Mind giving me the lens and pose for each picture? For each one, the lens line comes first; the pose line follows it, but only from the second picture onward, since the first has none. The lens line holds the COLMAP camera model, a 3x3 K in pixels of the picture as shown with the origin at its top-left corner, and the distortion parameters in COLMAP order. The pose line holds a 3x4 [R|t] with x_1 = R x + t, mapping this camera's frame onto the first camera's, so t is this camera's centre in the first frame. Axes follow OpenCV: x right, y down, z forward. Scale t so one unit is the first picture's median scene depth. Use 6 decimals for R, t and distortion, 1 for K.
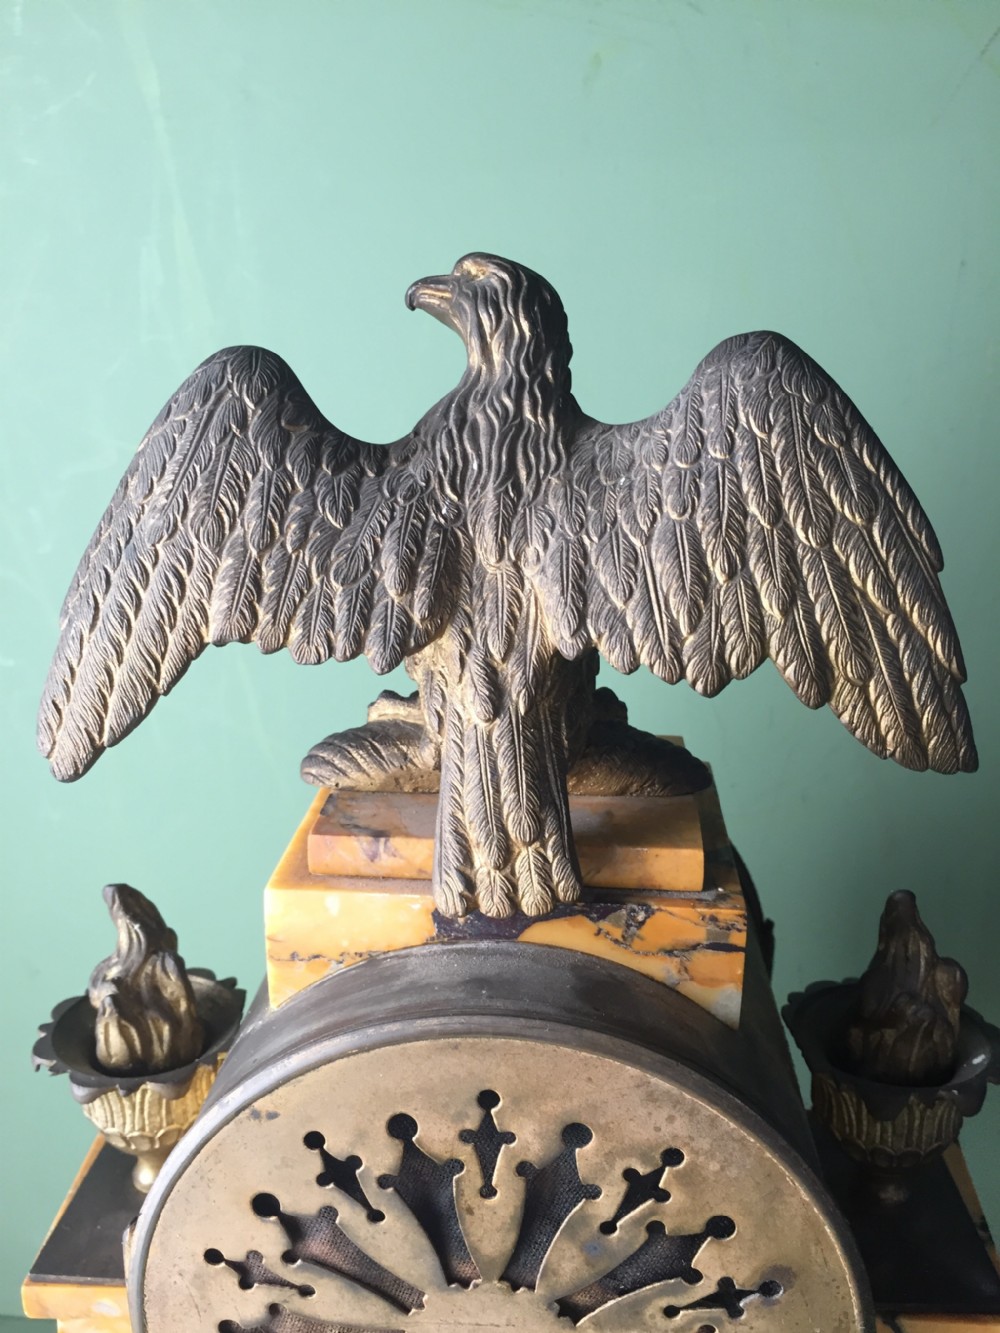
lens RADIAL K [[1151.8, 0, 506.9], [0, 1151.8, 673.6], [0, 0, 1]] dist [0.077890, -0.131808]
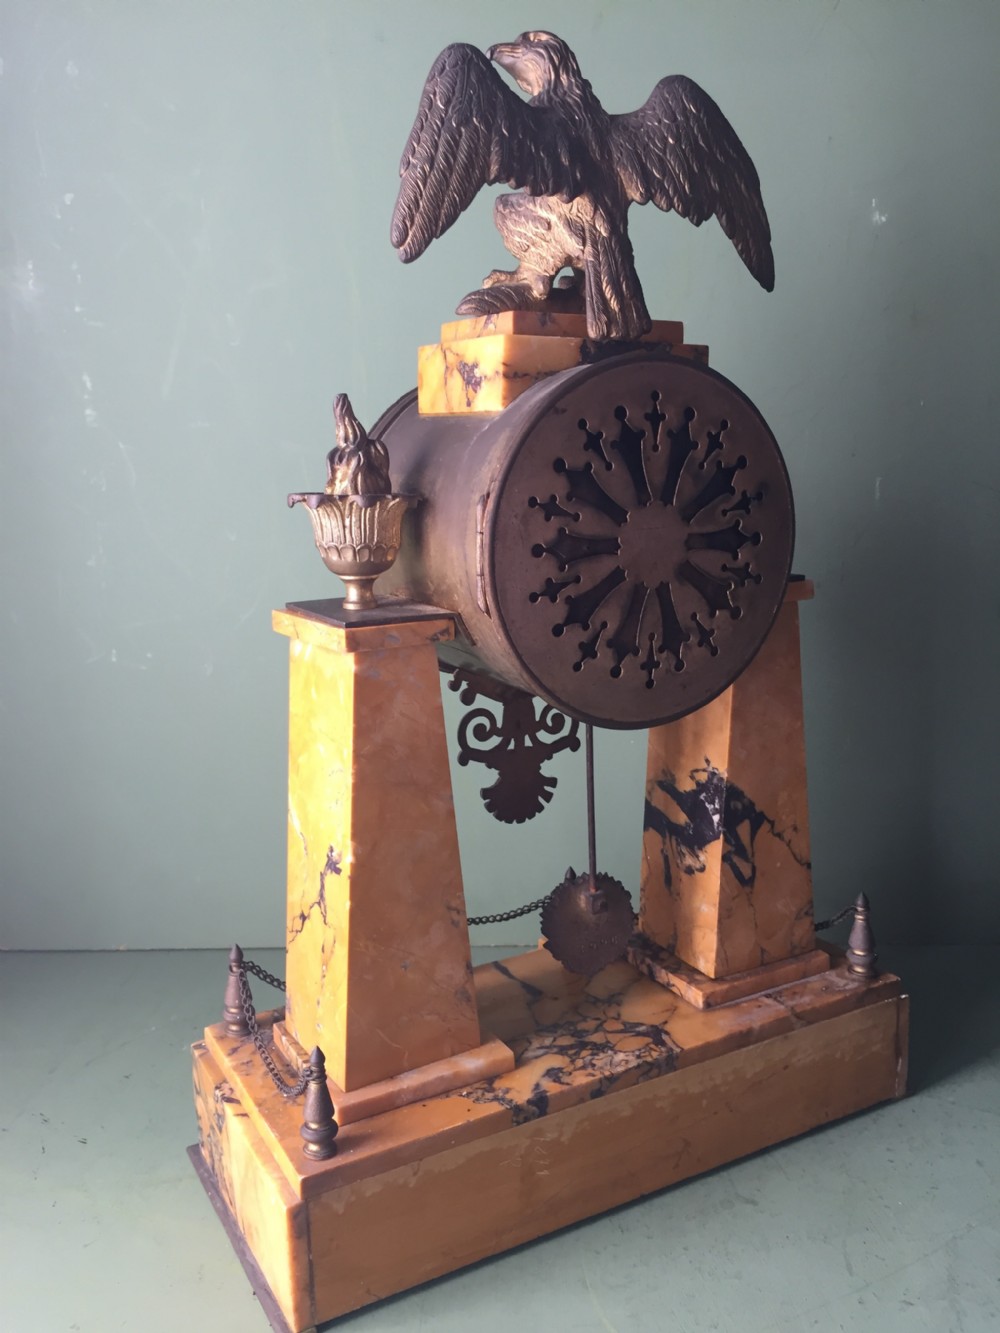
lens RADIAL K [[1151.8, 0, 492.3], [0, 1151.8, 678.2], [0, 0, 1]] dist [0.077890, -0.131808]
pose [[0.842501, -0.099142, 0.529493, -1.377714], [0.165621, 0.982982, -0.079475, 0.956105], [-0.512602, 0.154652, 0.844584, -0.517126]]
